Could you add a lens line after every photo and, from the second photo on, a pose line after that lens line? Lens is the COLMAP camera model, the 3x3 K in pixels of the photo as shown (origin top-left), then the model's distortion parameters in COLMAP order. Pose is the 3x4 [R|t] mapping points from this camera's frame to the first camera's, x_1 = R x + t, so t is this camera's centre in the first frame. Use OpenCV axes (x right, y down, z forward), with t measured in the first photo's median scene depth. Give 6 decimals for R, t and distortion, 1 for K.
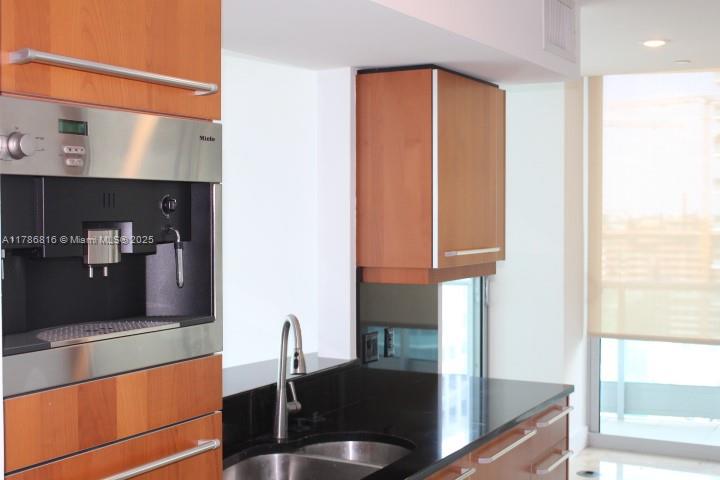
lens RADIAL K [[990.3, 0, 353.8], [0, 990.3, 237.7], [0, 0, 1]] dist [-0.050776, 0.000000]
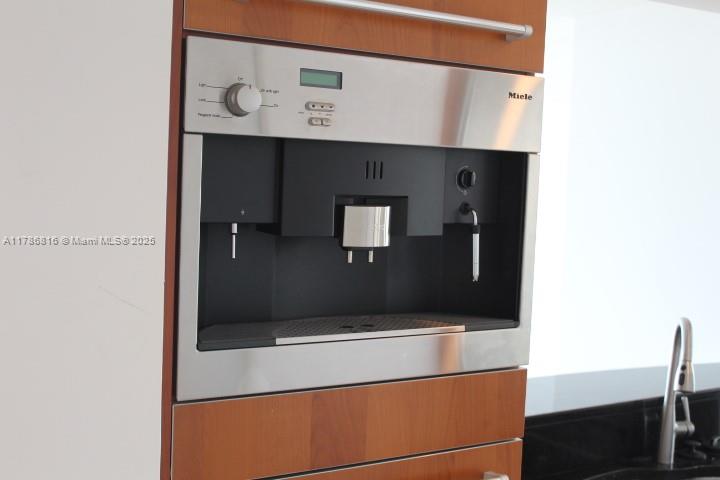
lens RADIAL K [[990.3, 0, 335.9], [0, 990.3, 243.8], [0, 0, 1]] dist [-0.050776, 0.000000]
pose [[0.881965, 0.062530, -0.467149, 0.057989], [-0.047574, 0.997909, 0.043755, -0.006042], [0.468908, -0.016366, 0.883095, 0.137732]]
